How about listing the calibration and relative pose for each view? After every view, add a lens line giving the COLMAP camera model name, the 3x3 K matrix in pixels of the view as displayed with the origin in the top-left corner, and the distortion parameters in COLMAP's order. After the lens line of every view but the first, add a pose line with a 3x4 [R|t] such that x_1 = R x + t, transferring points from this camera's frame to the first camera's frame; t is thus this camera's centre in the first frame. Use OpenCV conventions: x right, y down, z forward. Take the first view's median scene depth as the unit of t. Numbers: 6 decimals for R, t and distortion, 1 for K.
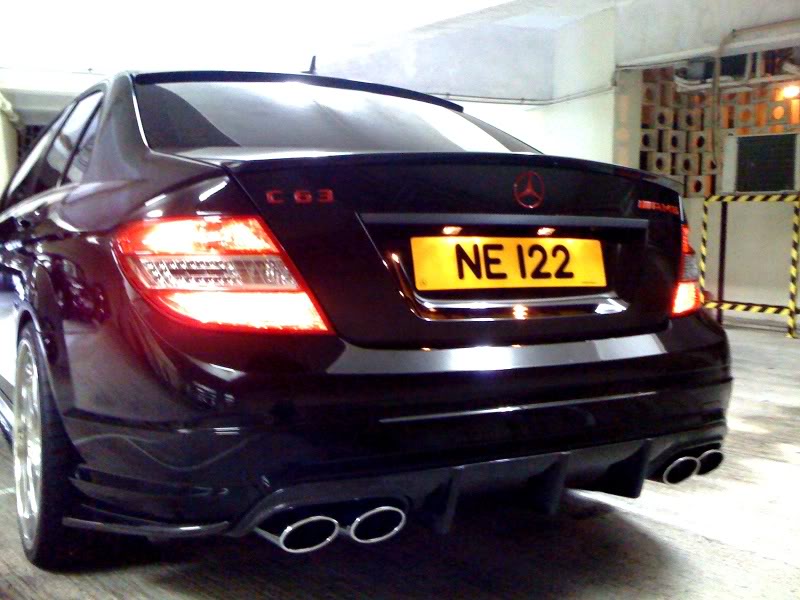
lens RADIAL K [[952.0, 0, 400.0], [0, 952.0, 300.0], [0, 0, 1]] dist [0.095090, -0.532654]
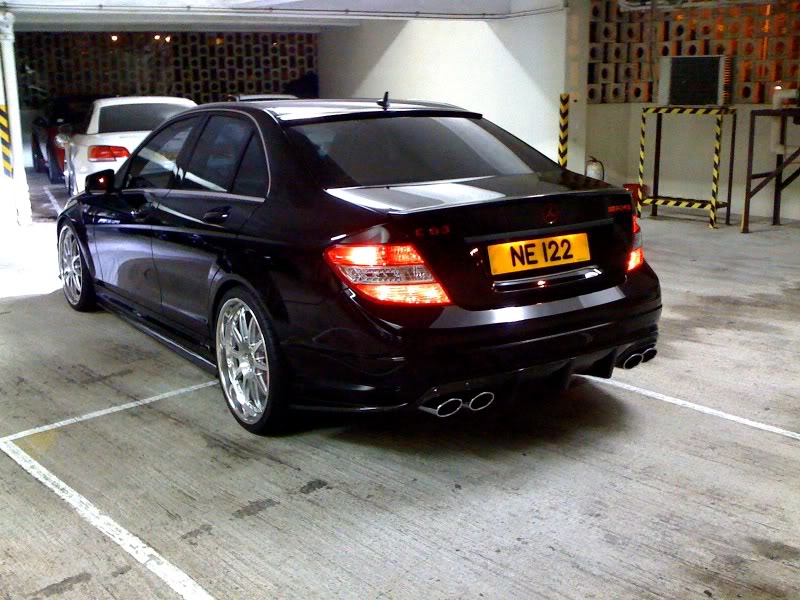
lens RADIAL K [[1002.8, 0, 400.0], [0, 1002.8, 300.0], [0, 0, 1]] dist [0.210720, -0.812331]
pose [[0.996246, -0.046268, 0.073164, -0.253923], [0.034690, 0.987731, 0.152265, -0.221399], [-0.079311, -0.149155, 0.985628, -0.756018]]
